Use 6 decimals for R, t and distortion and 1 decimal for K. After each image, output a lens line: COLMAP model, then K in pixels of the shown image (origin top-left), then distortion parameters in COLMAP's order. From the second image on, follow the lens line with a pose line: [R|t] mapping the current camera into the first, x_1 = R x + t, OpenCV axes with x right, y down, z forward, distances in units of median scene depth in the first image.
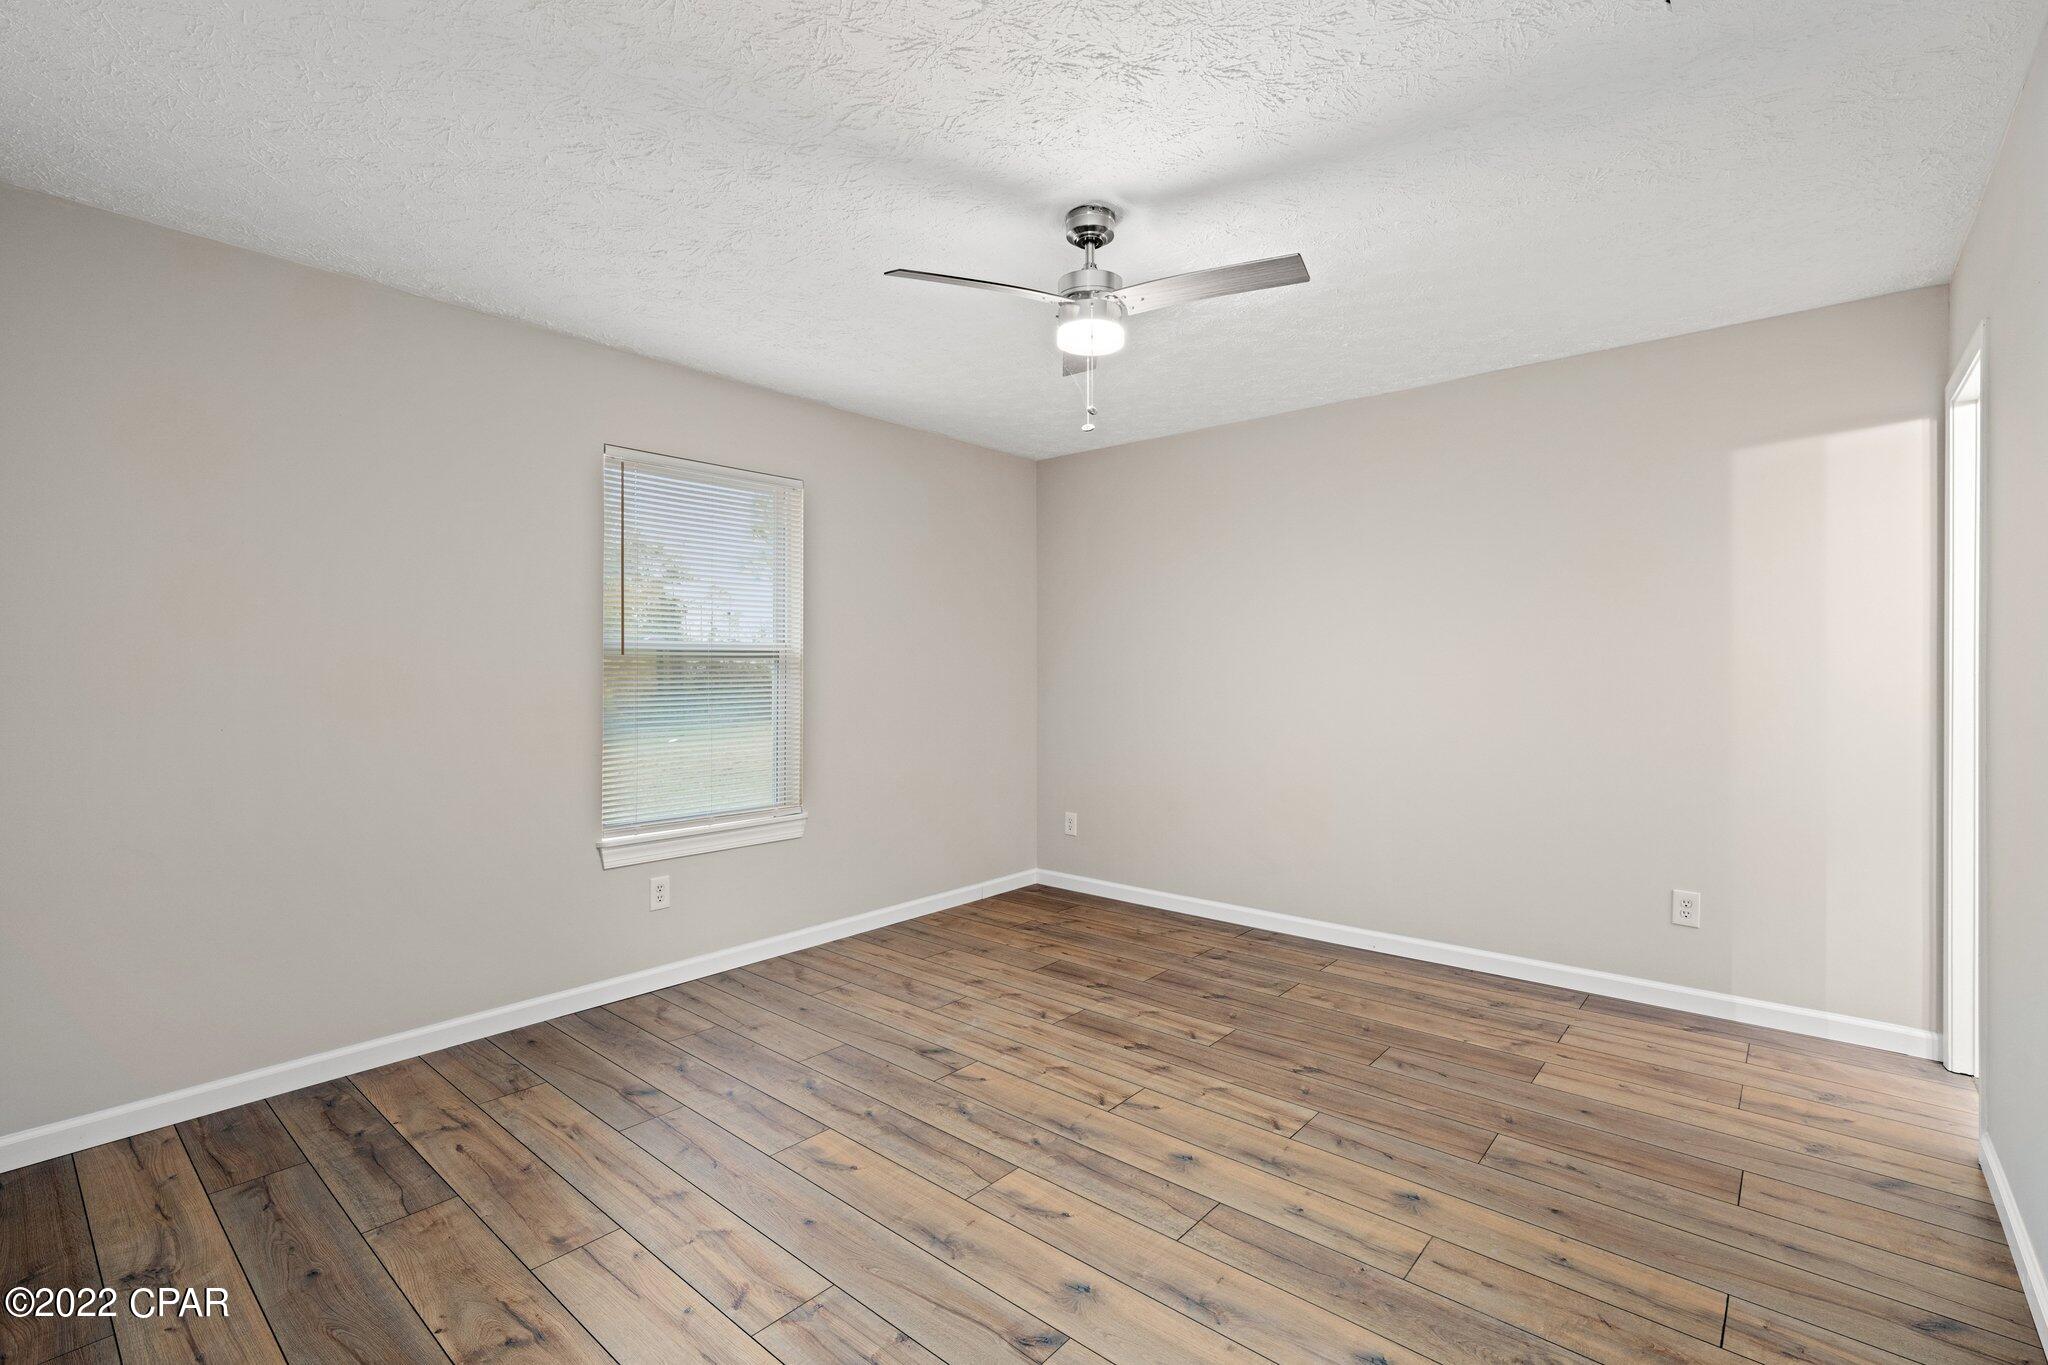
lens RADIAL K [[928.7, 0, 1026.7], [0, 928.7, 675.0], [0, 0, 1]] dist [-0.000426, 0.000061]
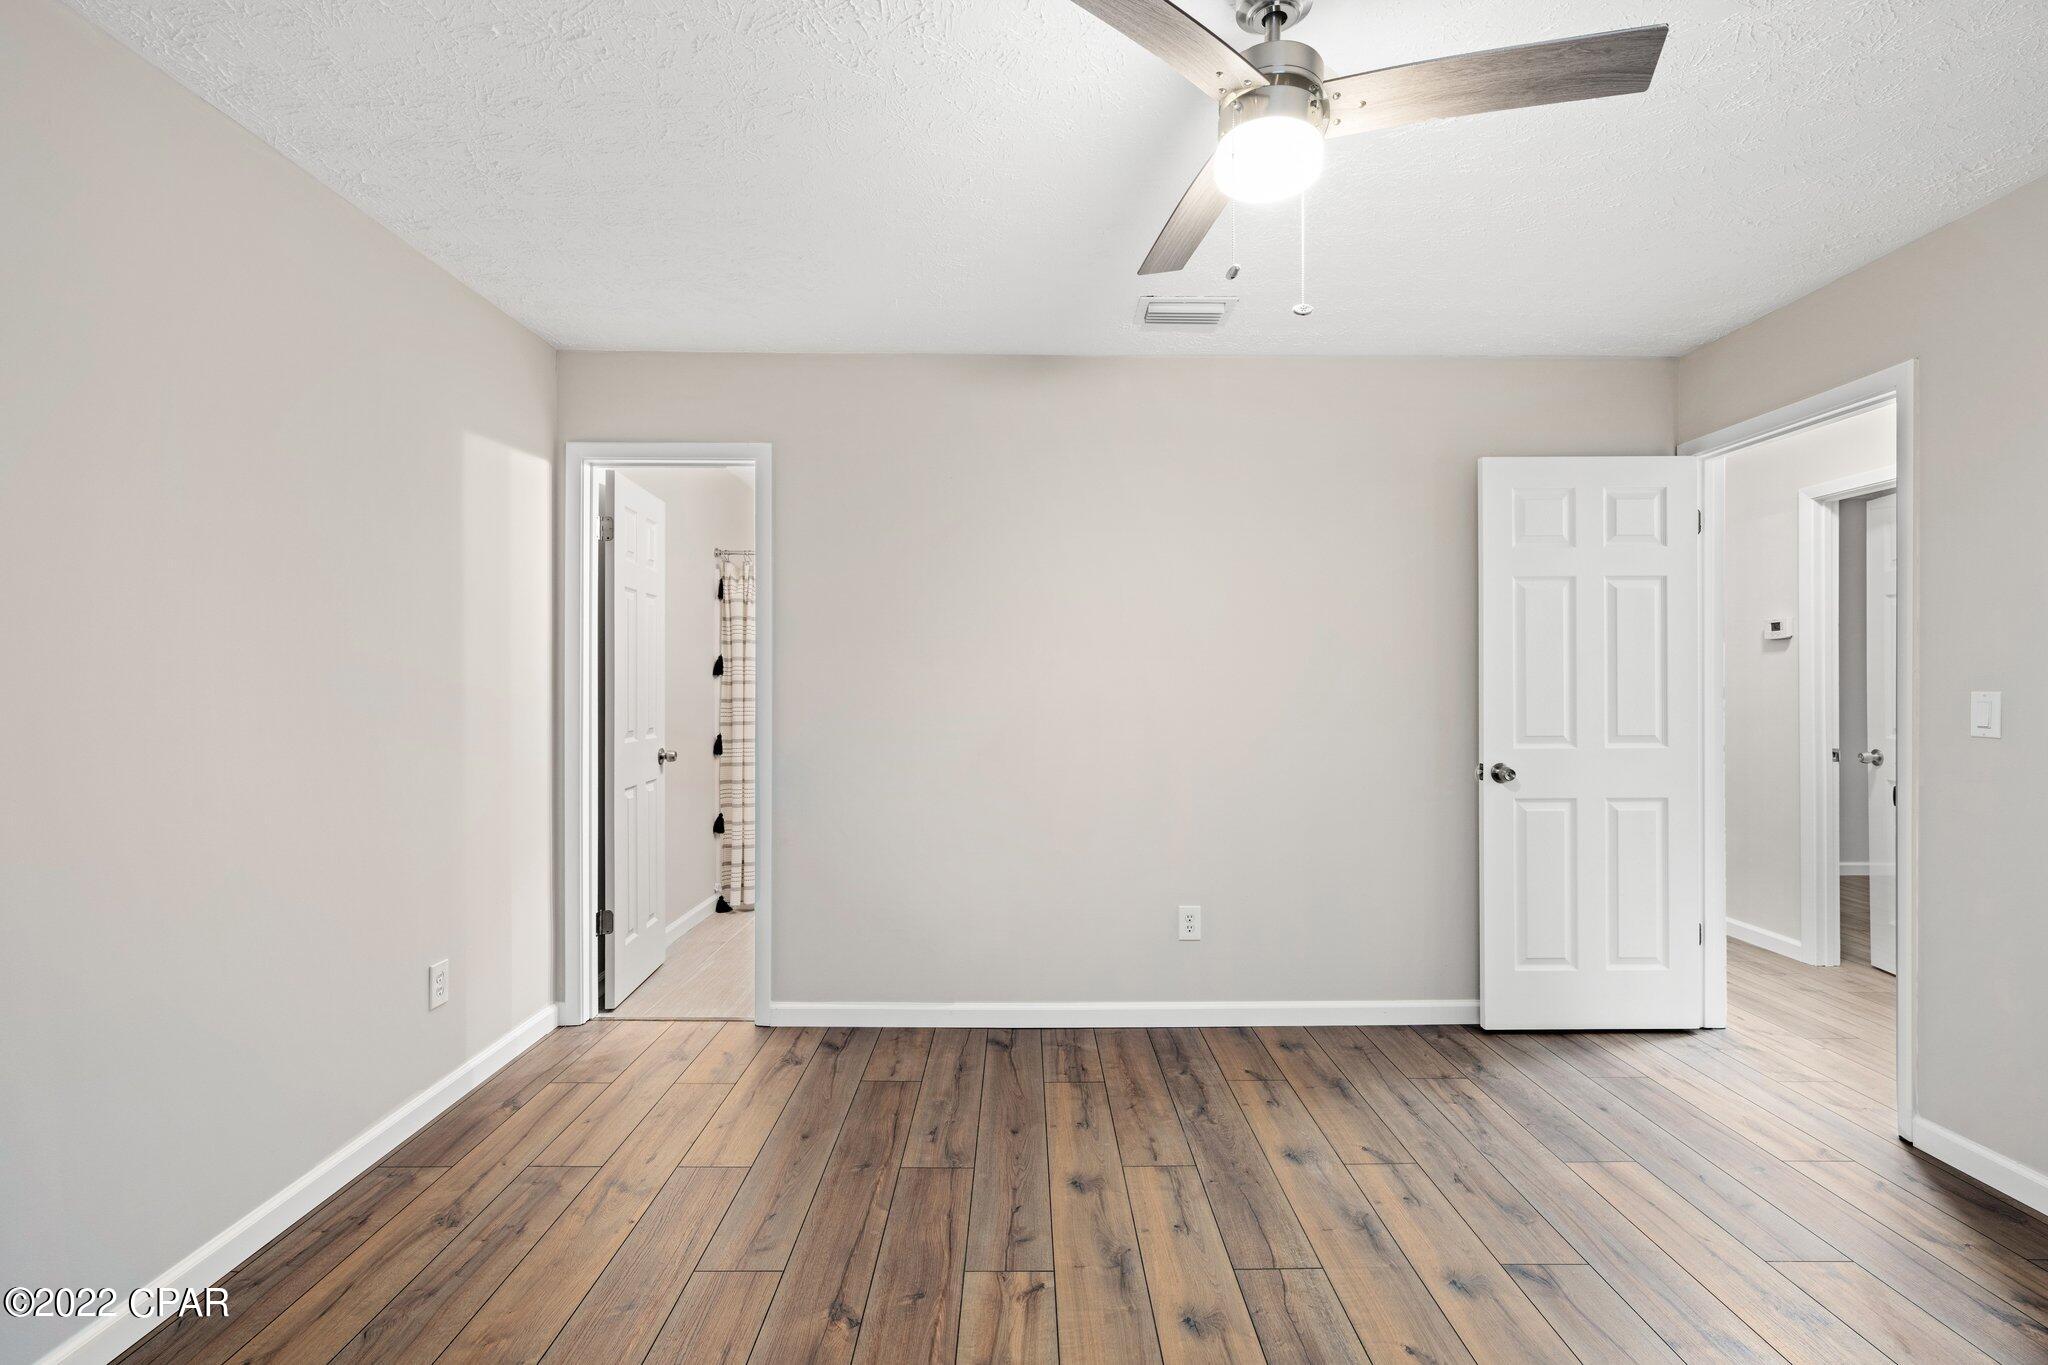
lens RADIAL K [[928.7, 0, 1030.8], [0, 928.7, 678.9], [0, 0, 1]] dist [-0.000426, 0.000061]
pose [[-0.662018, 0.001236, 0.749487, -0.318451], [0.006022, 0.999975, 0.003670, -0.014006], [-0.749464, 0.006944, -0.662009, 1.621065]]
